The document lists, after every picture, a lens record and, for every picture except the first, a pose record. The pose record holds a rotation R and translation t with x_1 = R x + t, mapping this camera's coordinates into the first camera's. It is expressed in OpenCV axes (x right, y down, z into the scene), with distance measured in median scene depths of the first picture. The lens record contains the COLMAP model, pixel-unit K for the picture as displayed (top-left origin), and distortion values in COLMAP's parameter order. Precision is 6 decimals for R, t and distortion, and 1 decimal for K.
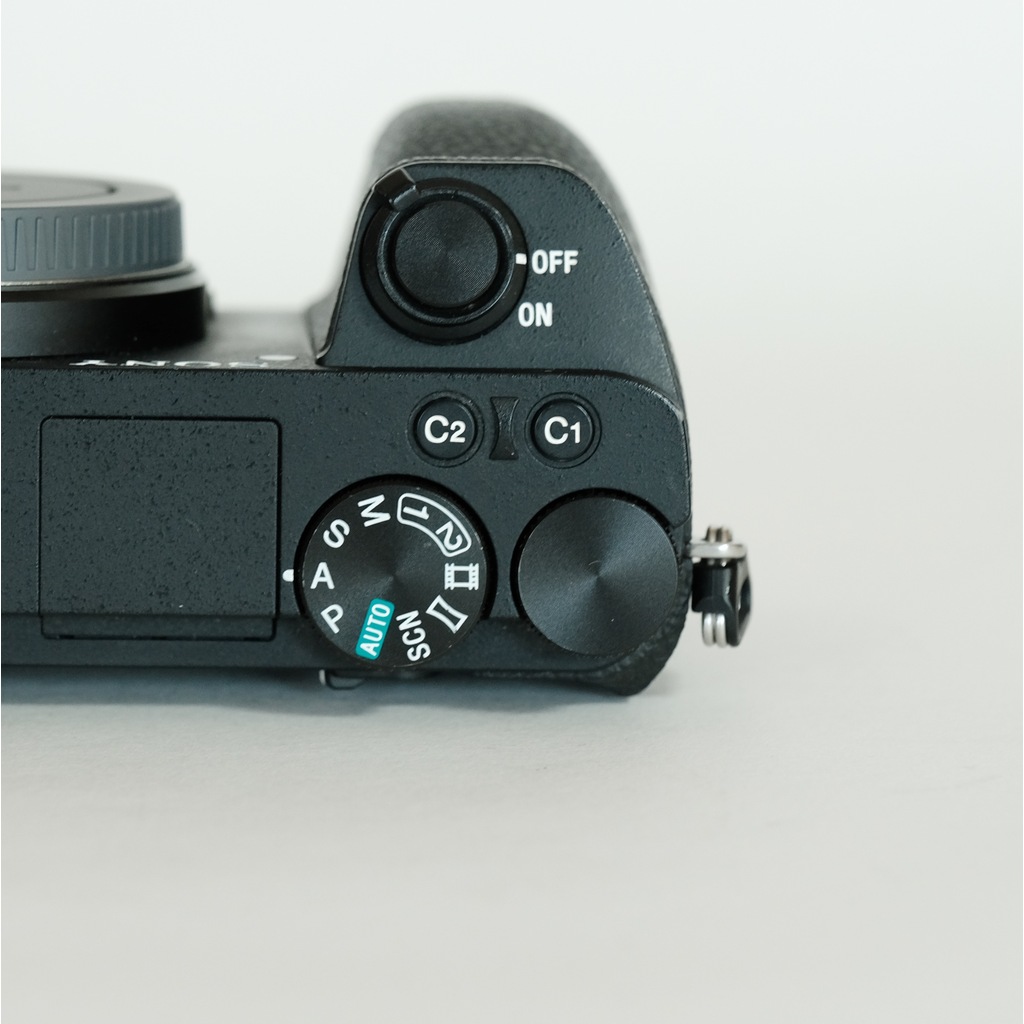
lens RADIAL K [[5827.7, 0, 509.9], [0, 5827.7, 509.2], [0, 0, 1]] dist [0.243008, 0.000000]
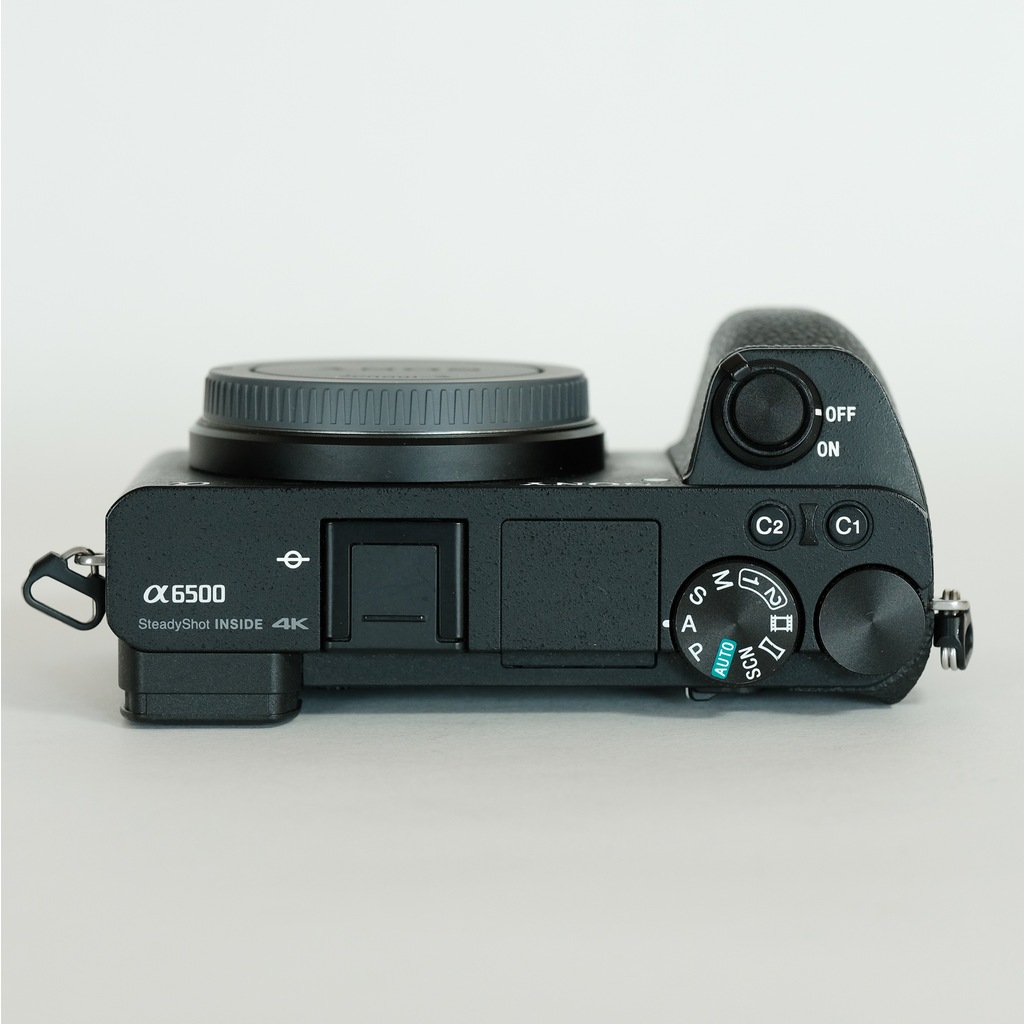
lens RADIAL K [[5827.7, 0, 571.3], [0, 5827.7, 548.3], [0, 0, 1]] dist [0.243008, 0.000000]
pose [[0.999958, -0.009120, -0.000754, -0.061002], [0.009086, 0.999290, -0.036554, 0.046597], [0.001087, 0.036546, 0.999331, -0.502329]]
